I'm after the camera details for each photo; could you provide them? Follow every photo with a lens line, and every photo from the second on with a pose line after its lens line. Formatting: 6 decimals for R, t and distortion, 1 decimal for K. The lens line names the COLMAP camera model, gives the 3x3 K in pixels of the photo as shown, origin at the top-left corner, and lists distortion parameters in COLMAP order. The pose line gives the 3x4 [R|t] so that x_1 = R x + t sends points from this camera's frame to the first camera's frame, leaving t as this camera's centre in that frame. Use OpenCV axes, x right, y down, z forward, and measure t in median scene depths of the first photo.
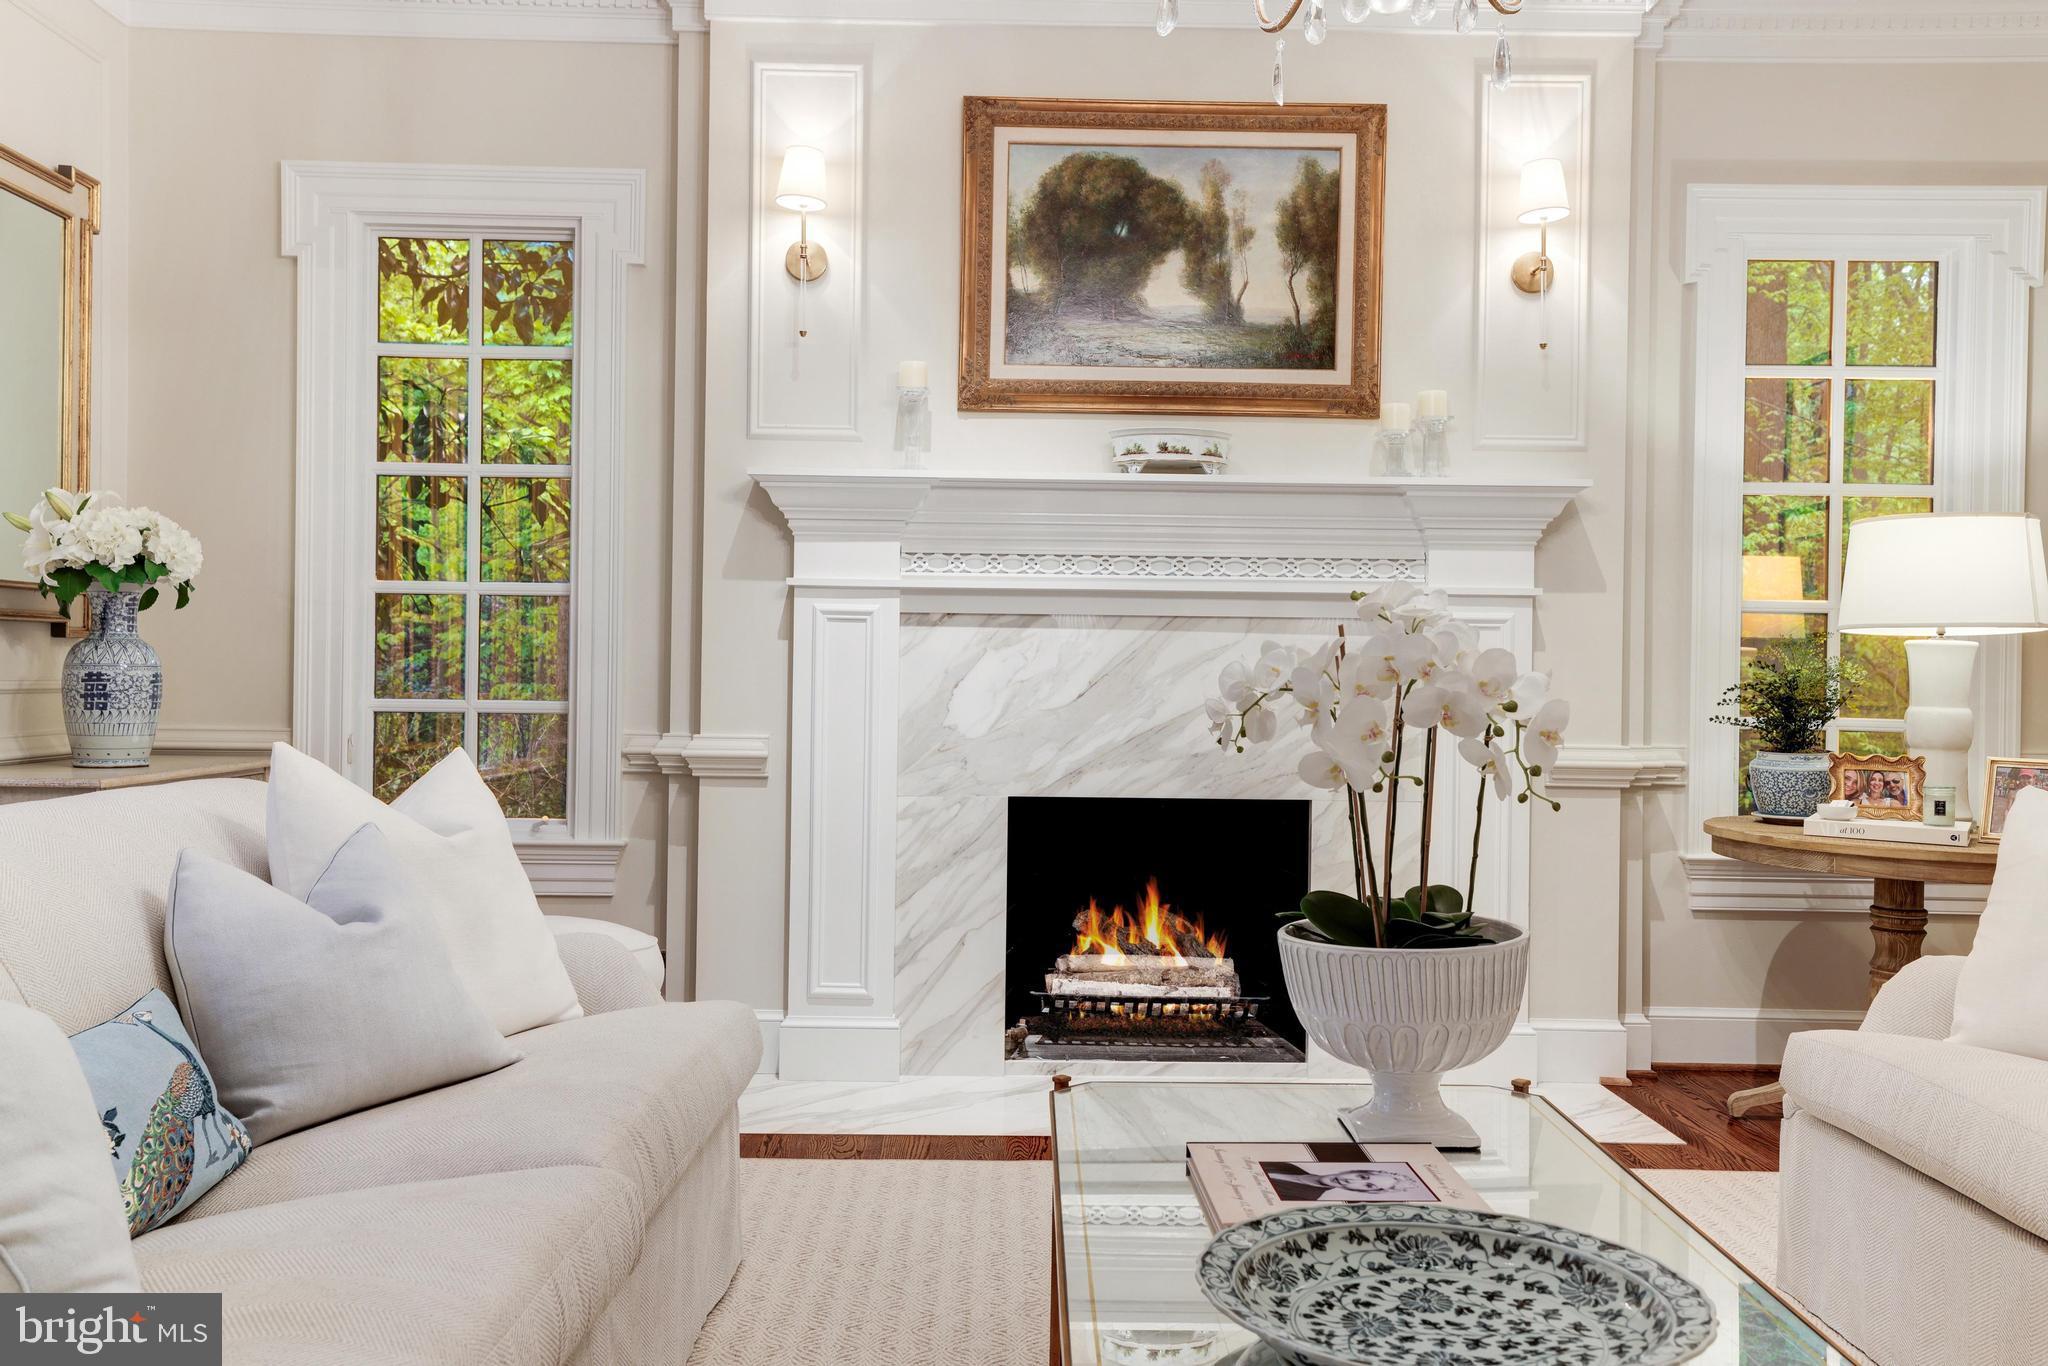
lens RADIAL K [[1699.5, 0, 1025.3], [0, 1699.5, 671.9], [0, 0, 1]] dist [0.017486, 0.024191]
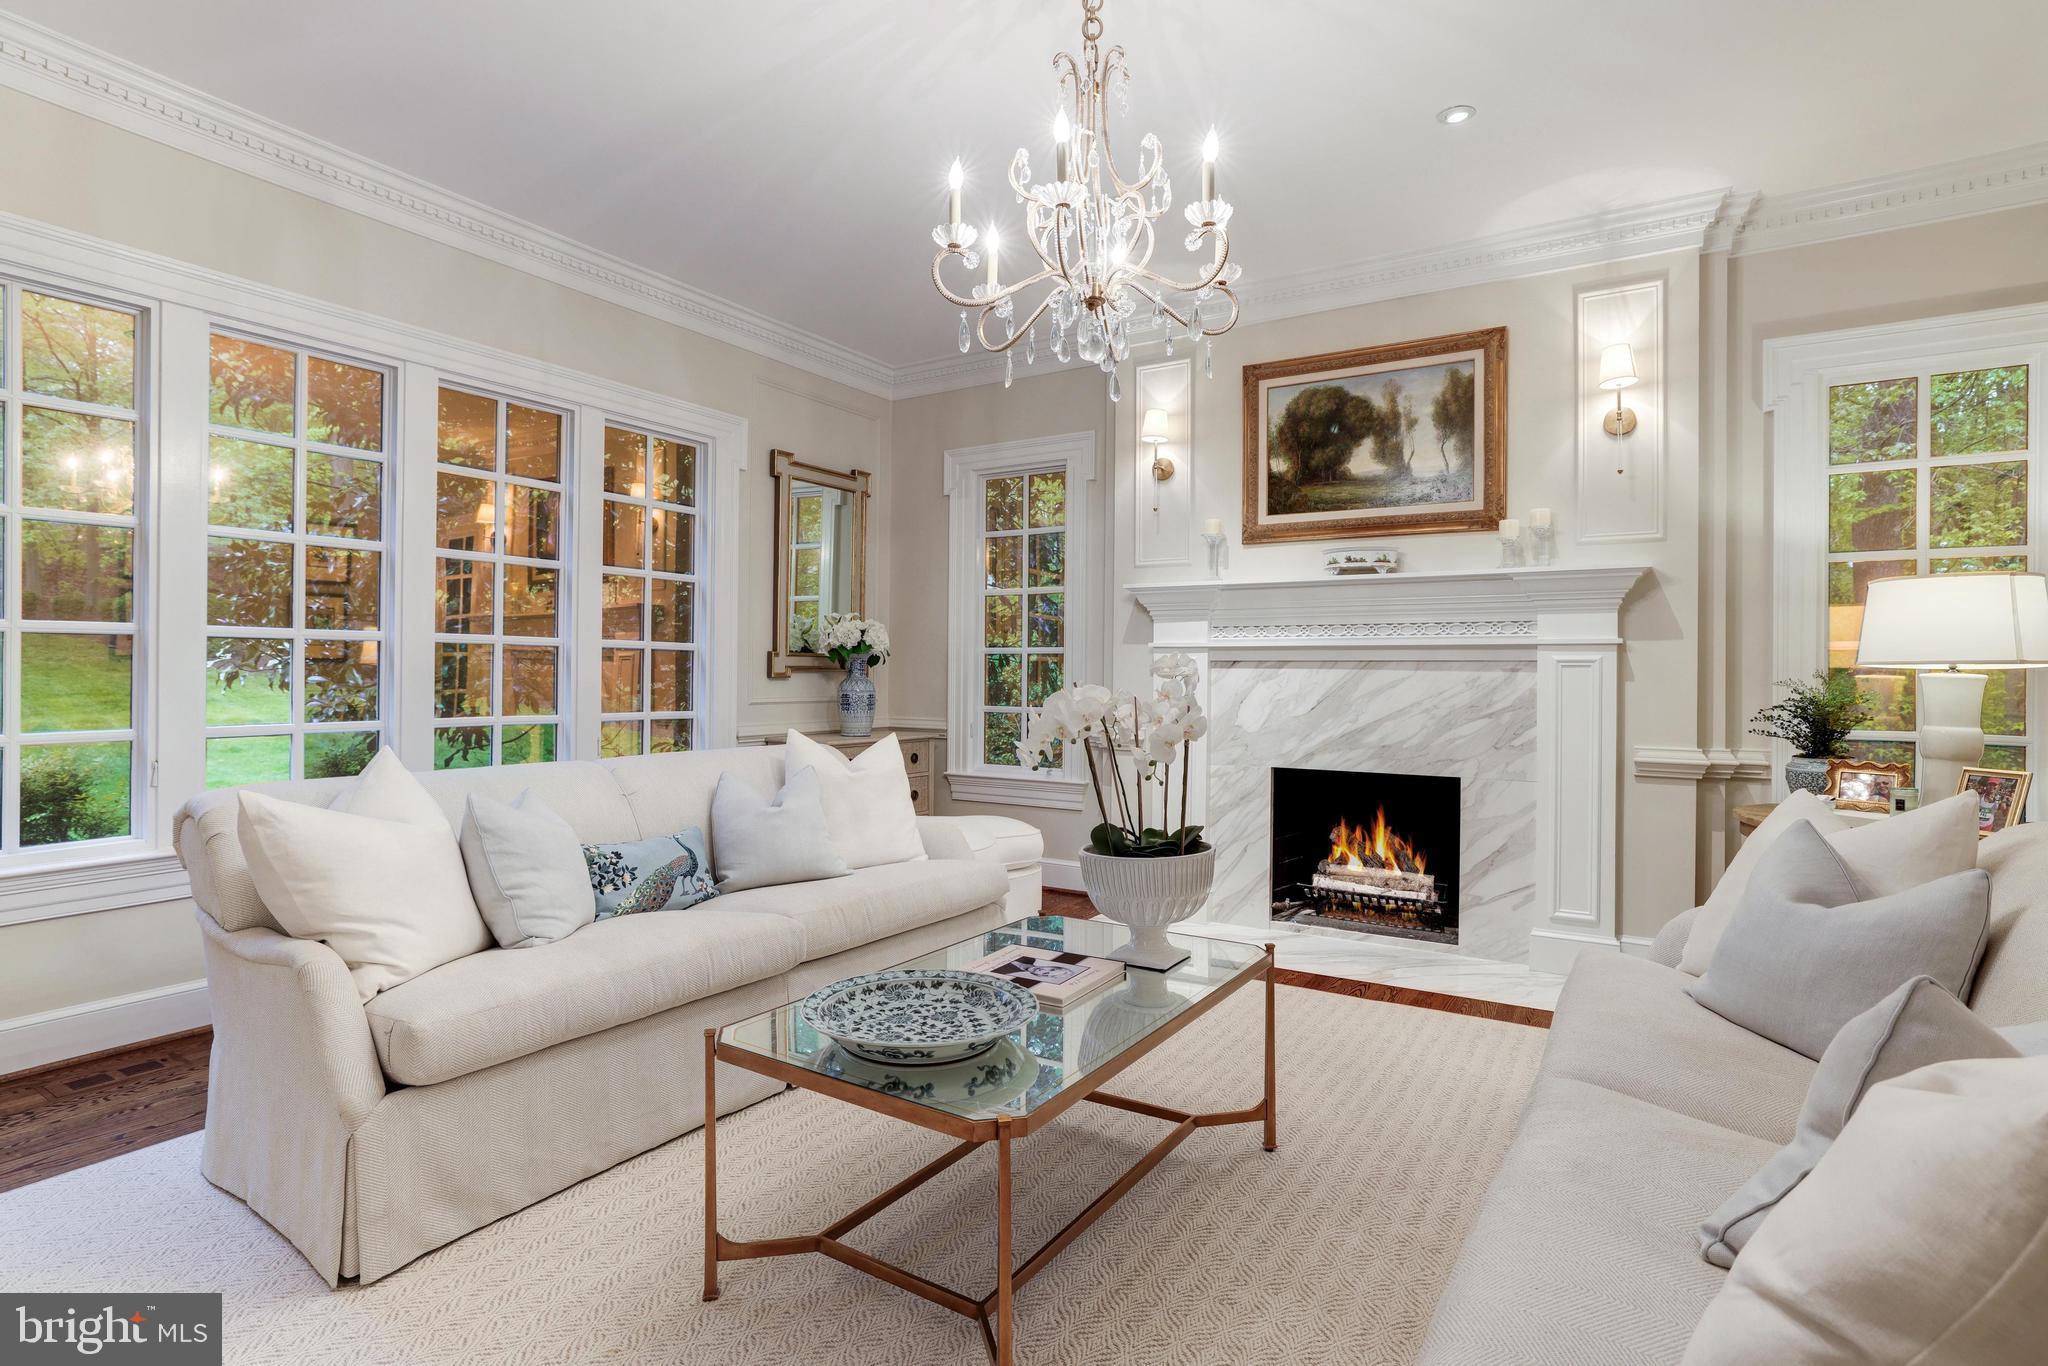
lens RADIAL K [[1025.9, 0, 1040.0], [0, 1025.9, 666.8], [0, 0, 1]] dist [-0.023411, 0.001245]
pose [[0.838769, -0.009817, -0.544399, 0.358258], [0.002467, 0.999896, -0.014230, -0.013807], [0.544482, 0.010592, 0.838706, 0.004930]]
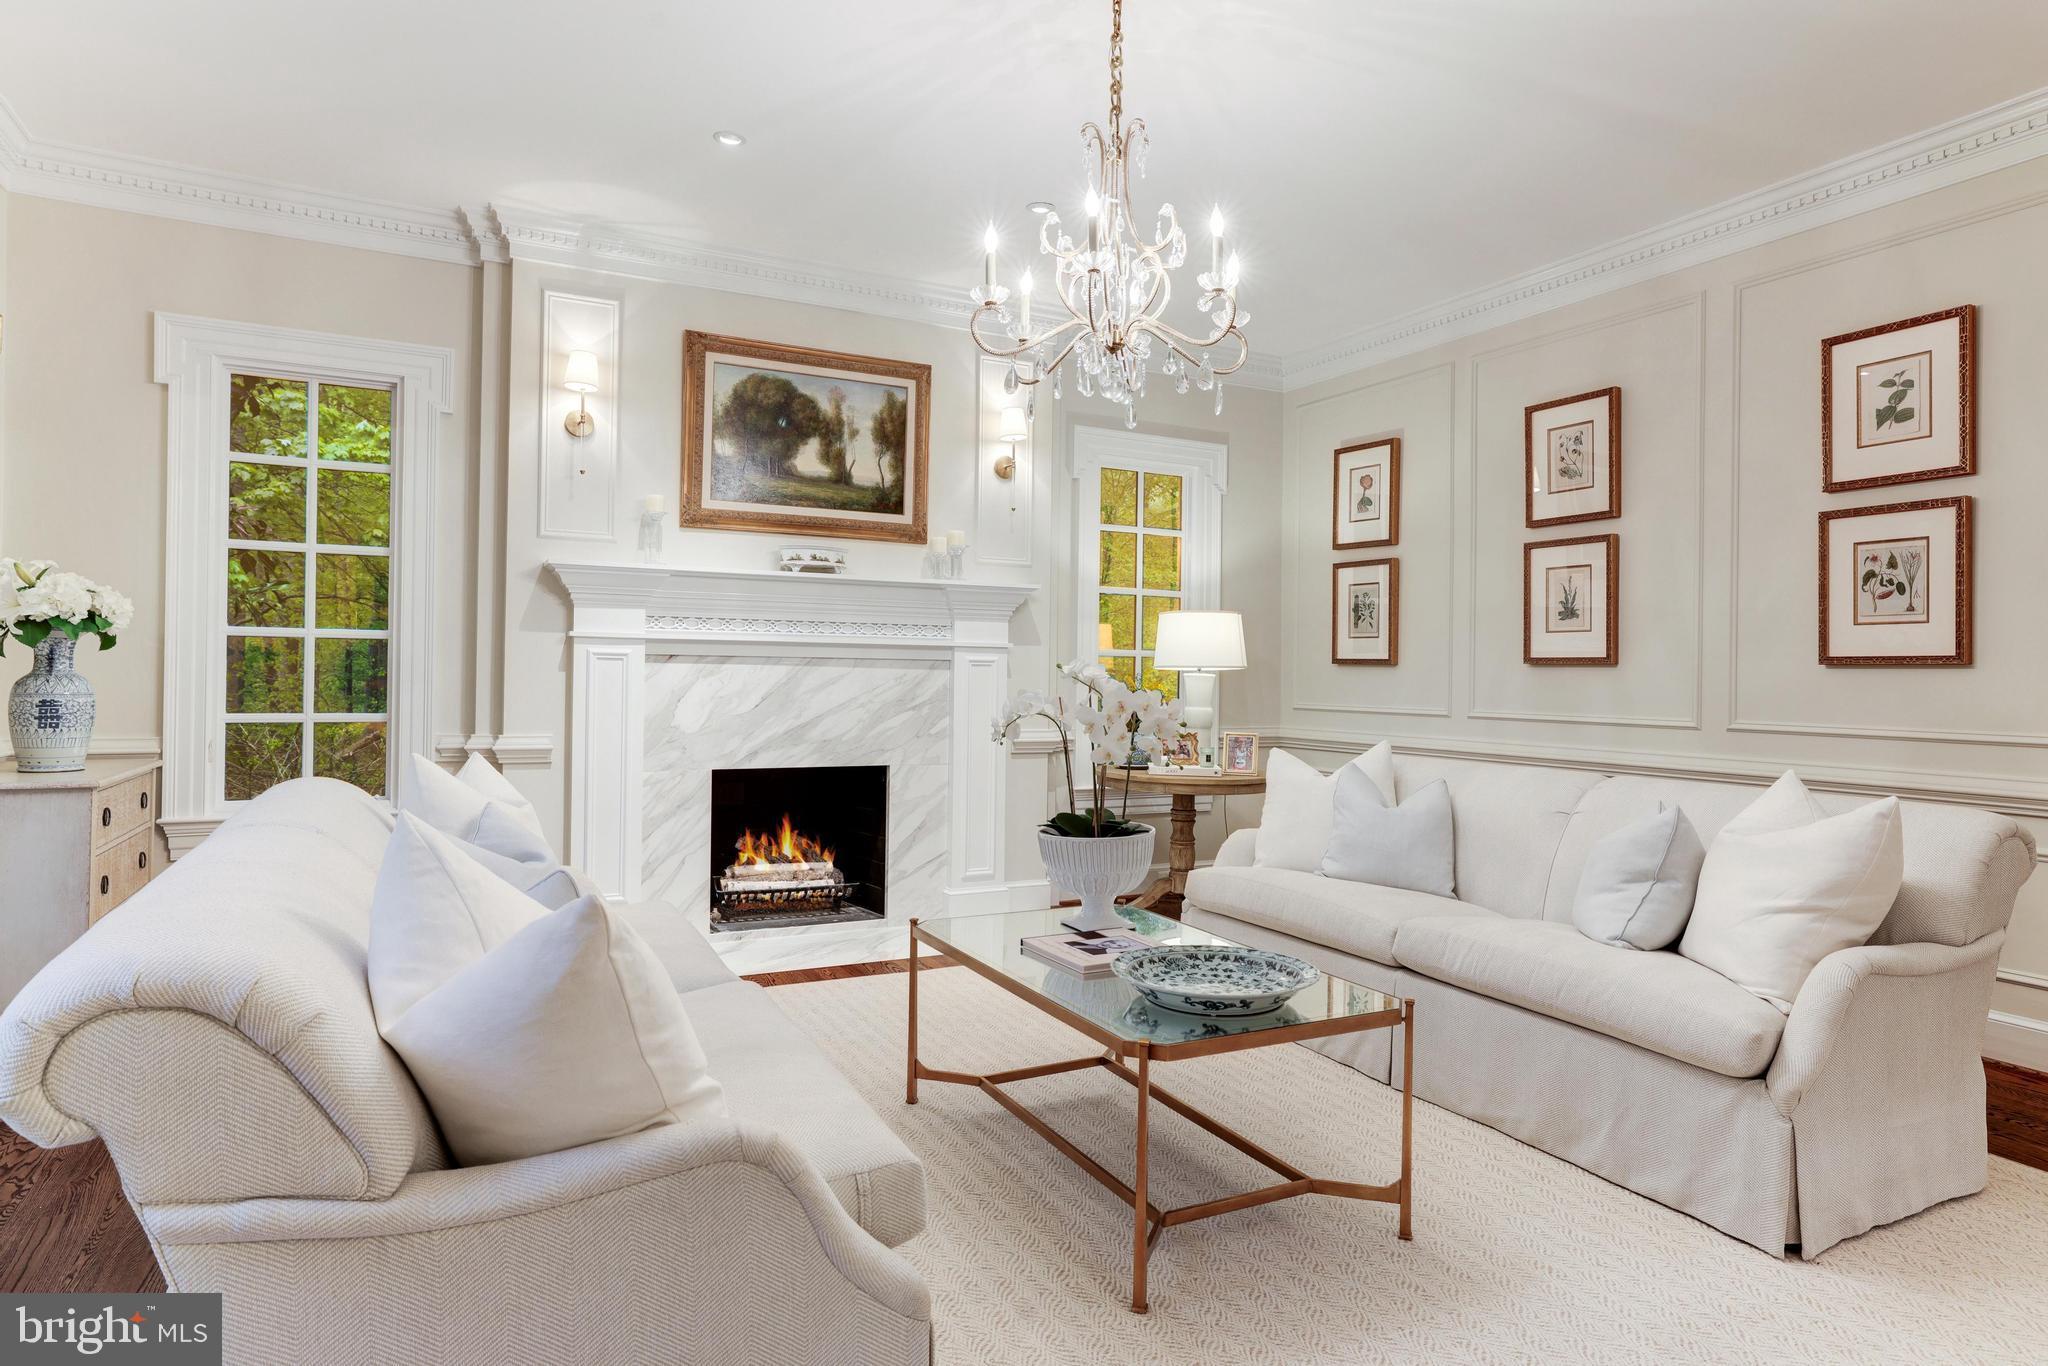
lens RADIAL K [[1167.9, 0, 1035.6], [0, 1167.9, 670.6], [0, 0, 1]] dist [-0.025882, 0.006909]
pose [[0.891777, 0.001333, 0.452474, -0.234631], [-0.001751, 0.999998, 0.000506, -0.020931], [-0.452473, -0.001243, 0.891777, -0.115354]]
